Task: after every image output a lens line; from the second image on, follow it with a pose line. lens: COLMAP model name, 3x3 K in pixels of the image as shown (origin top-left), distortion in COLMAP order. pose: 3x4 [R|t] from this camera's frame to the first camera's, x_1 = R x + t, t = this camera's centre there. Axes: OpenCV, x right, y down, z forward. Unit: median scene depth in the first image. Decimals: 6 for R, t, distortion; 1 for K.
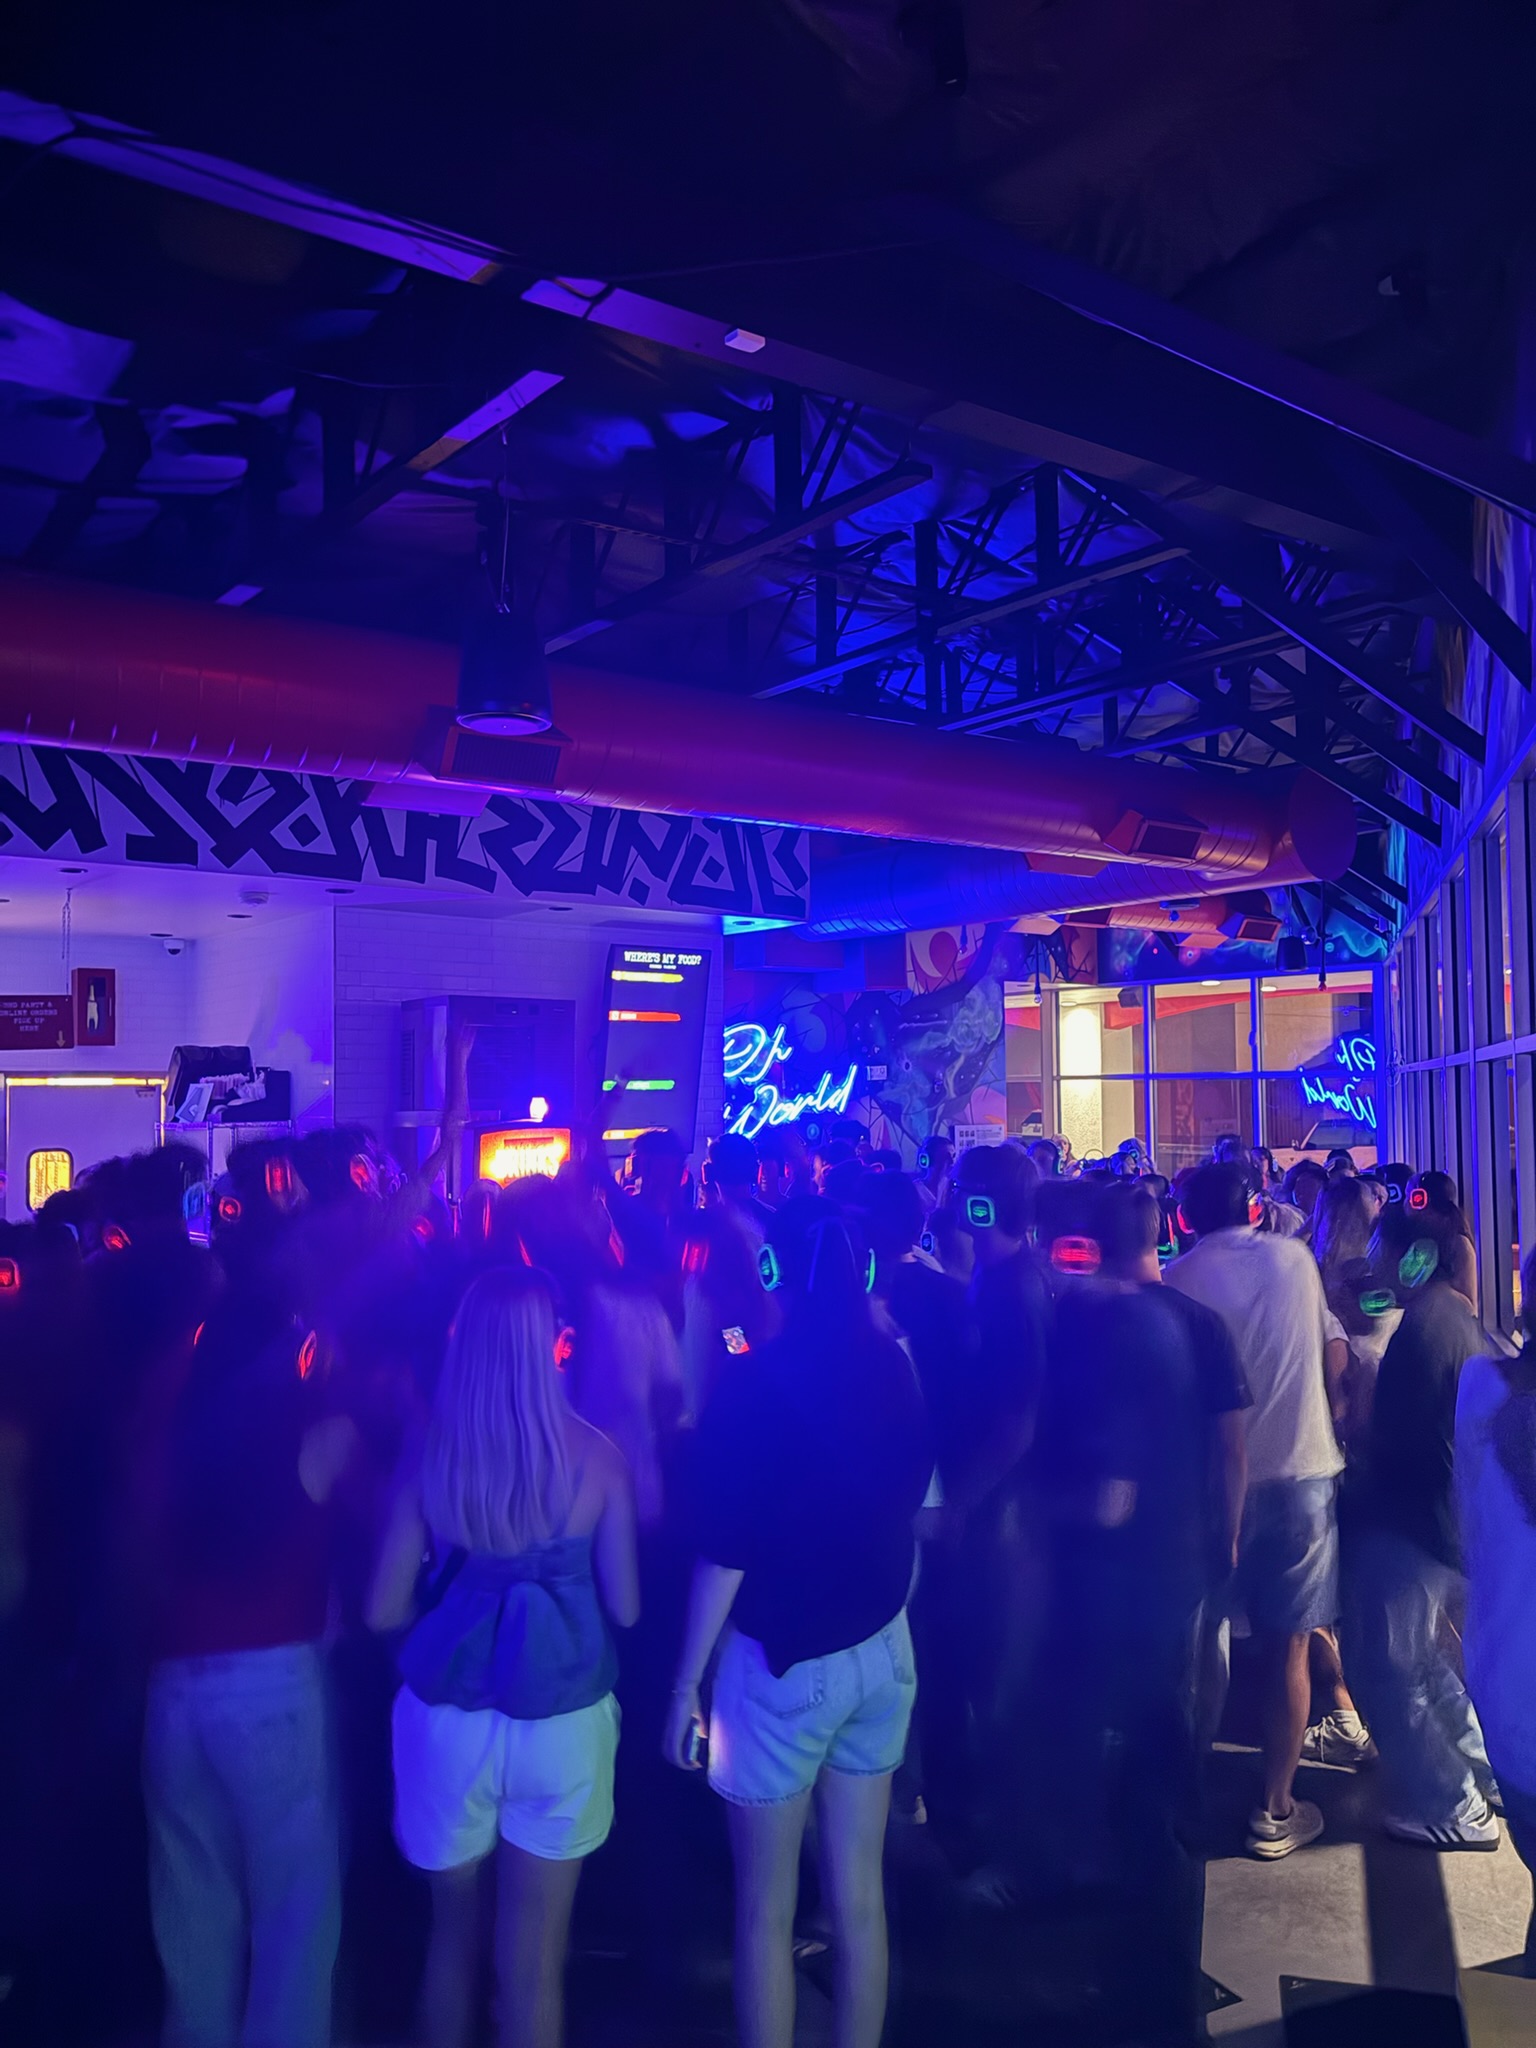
lens RADIAL K [[1535.3, 0, 773.5], [0, 1535.3, 1034.4], [0, 0, 1]] dist [0.055662, -0.043521]
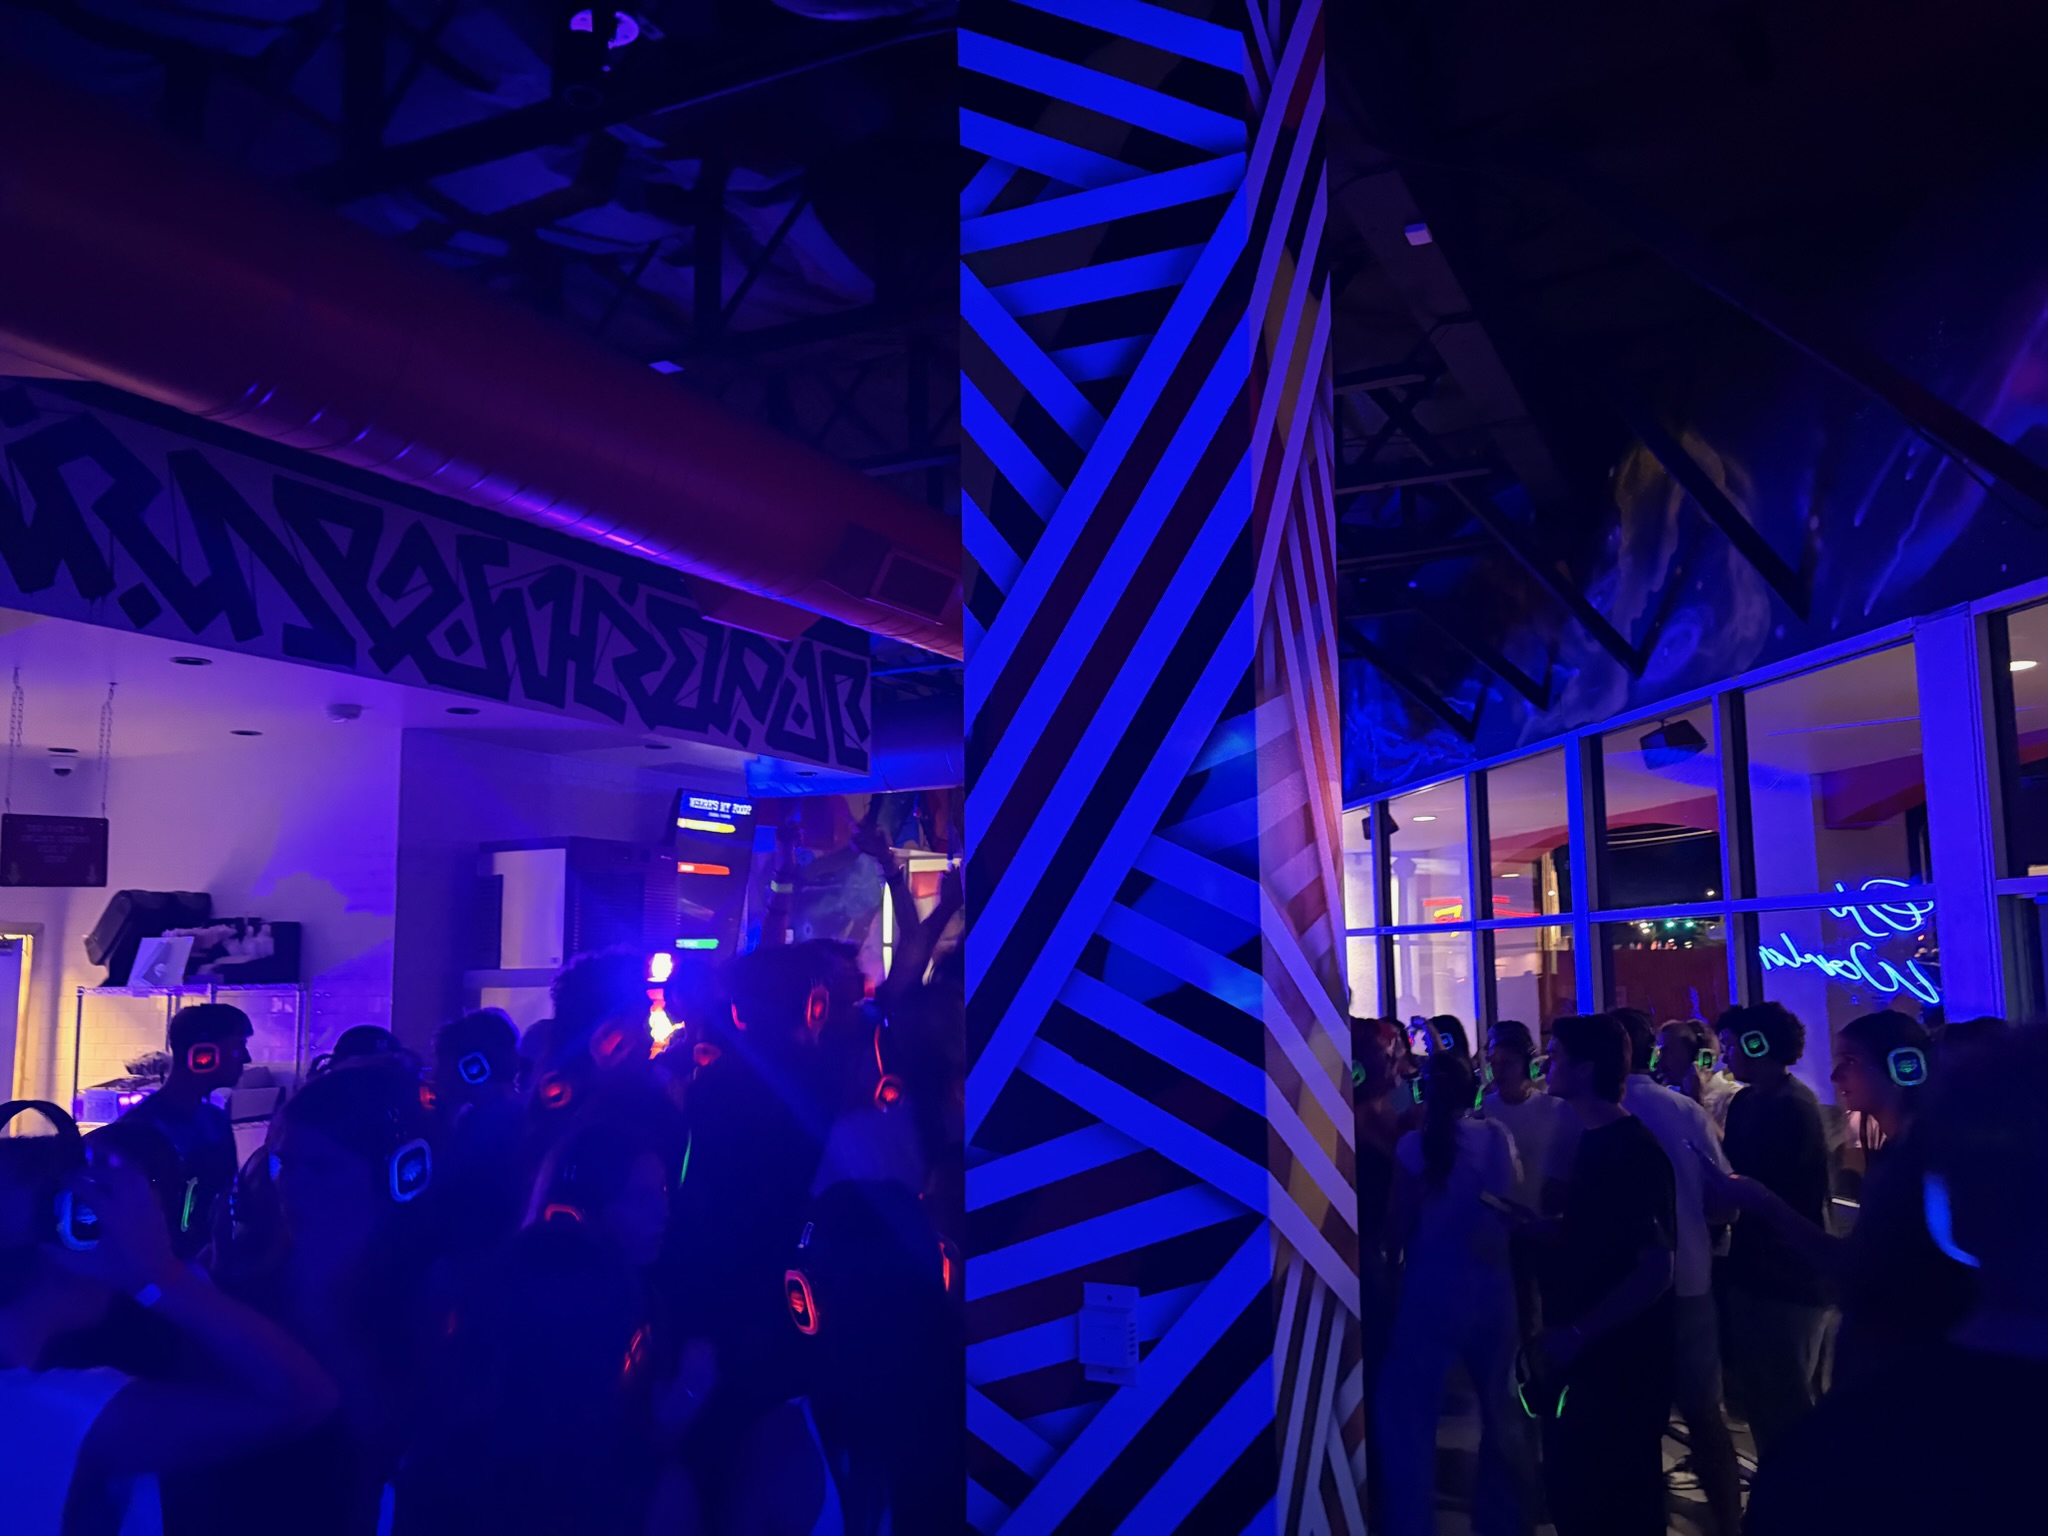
lens RADIAL K [[1535.3, 0, 1031.2], [0, 1535.3, 784.2], [0, 0, 1]] dist [0.055662, -0.043521]
pose [[0.897773, 0.051368, 0.437452, -0.345230], [-0.014837, 0.996139, -0.086523, 0.016811], [-0.440208, 0.071187, 0.895070, 0.082009]]
